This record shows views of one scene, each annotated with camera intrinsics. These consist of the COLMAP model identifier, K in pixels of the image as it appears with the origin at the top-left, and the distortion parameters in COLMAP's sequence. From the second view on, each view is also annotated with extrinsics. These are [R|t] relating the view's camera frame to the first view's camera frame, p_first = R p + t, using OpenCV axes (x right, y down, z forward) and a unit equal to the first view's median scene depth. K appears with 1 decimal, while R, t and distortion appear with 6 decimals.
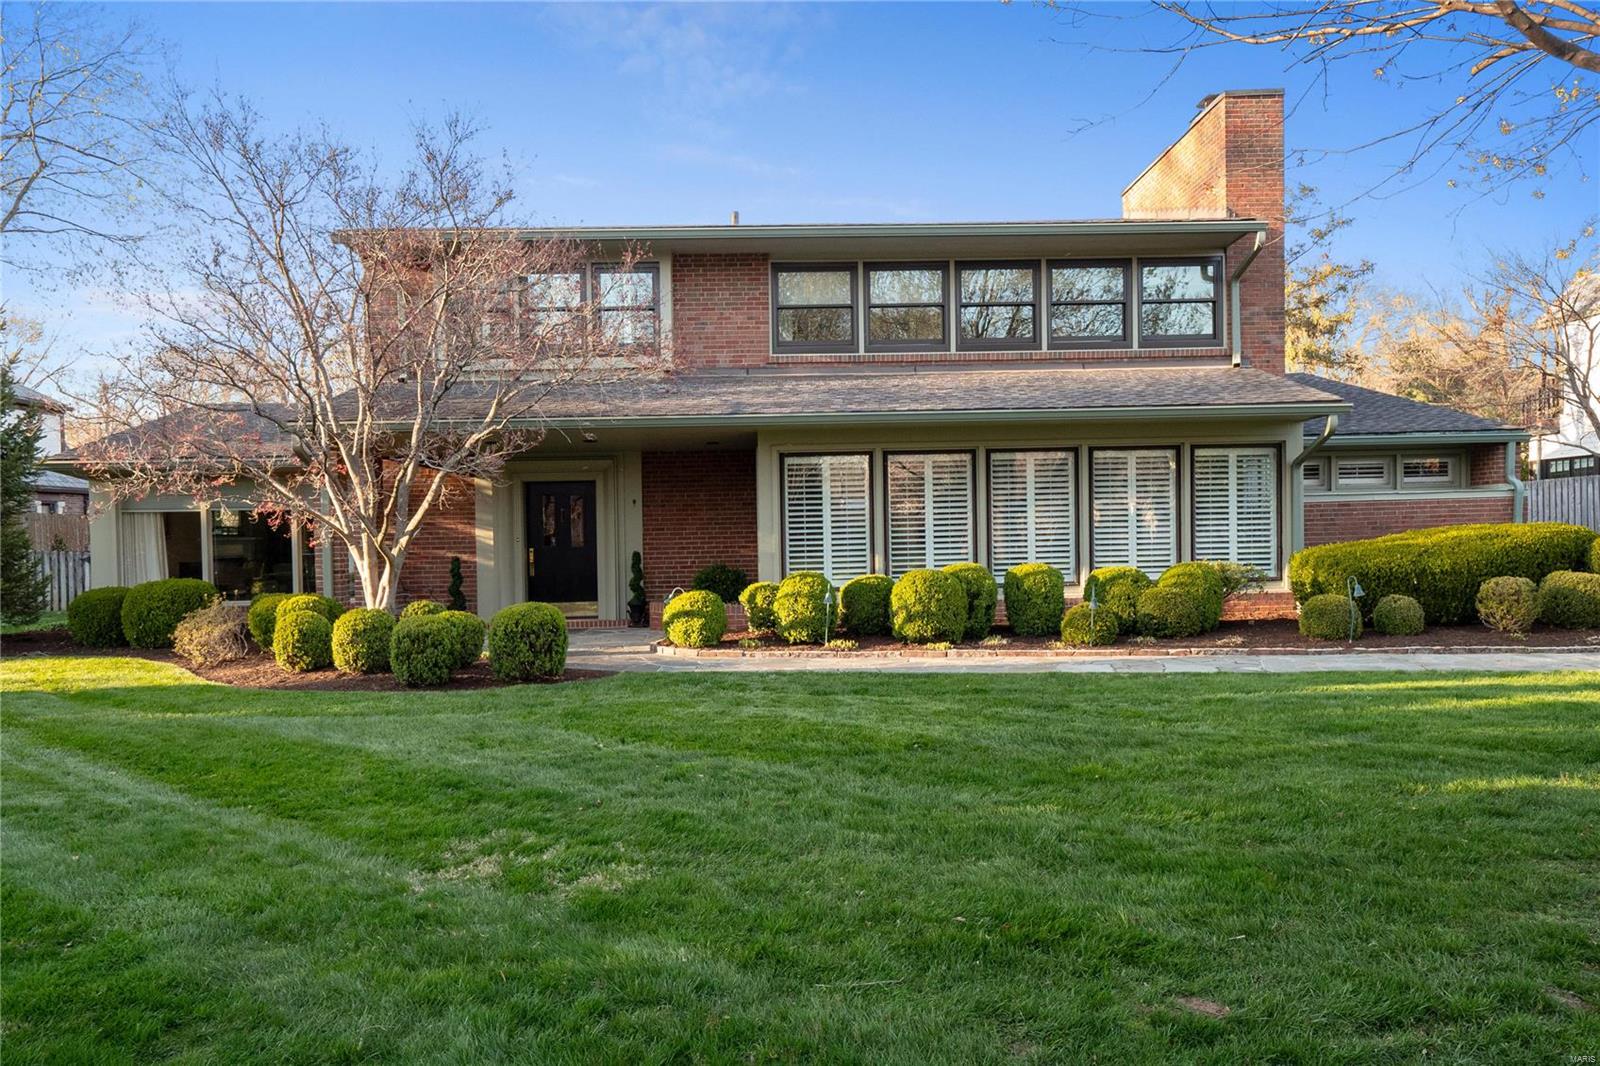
lens RADIAL K [[1120.4, 0, 800.0], [0, 1120.4, 533.0], [0, 0, 1]] dist [0.004775, 0.001854]
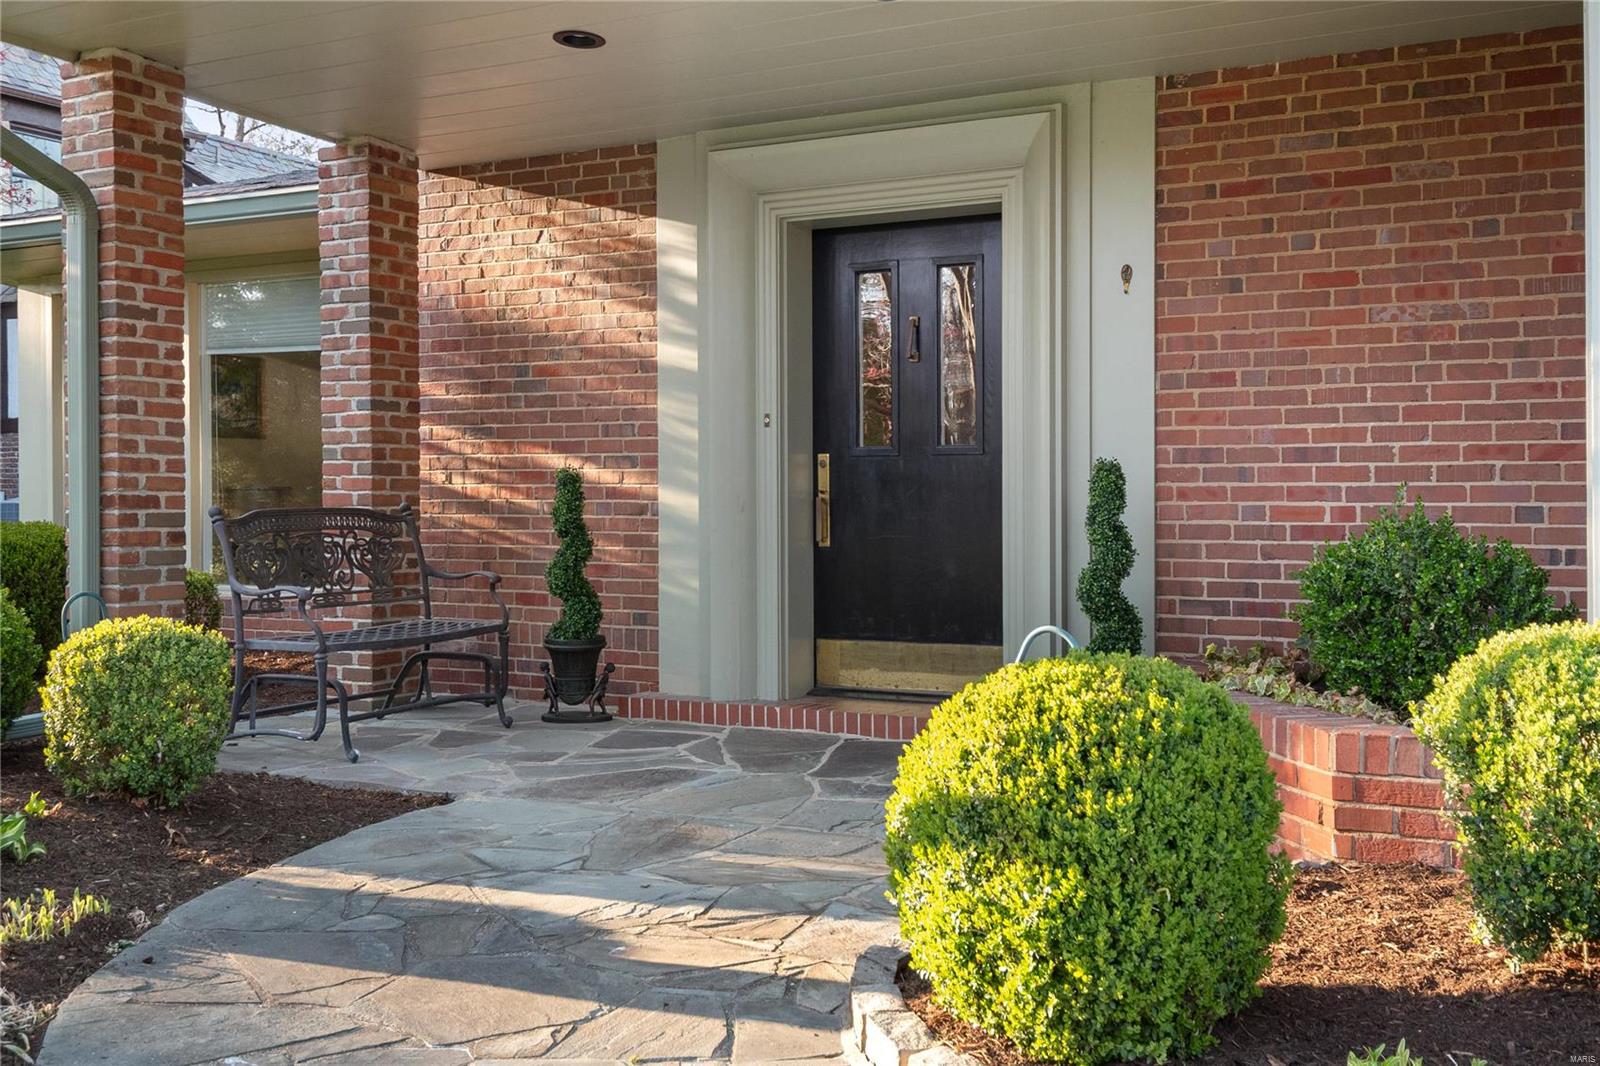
lens RADIAL K [[1648.5, 0, 800.0], [0, 1648.5, 533.0], [0, 0, 1]] dist [0.003086, 0.005984]
pose [[0.849938, 0.034050, -0.525781, -0.007691], [-0.021383, 0.999317, 0.030150, 0.022875], [0.526449, -0.014383, 0.850085, 0.632237]]
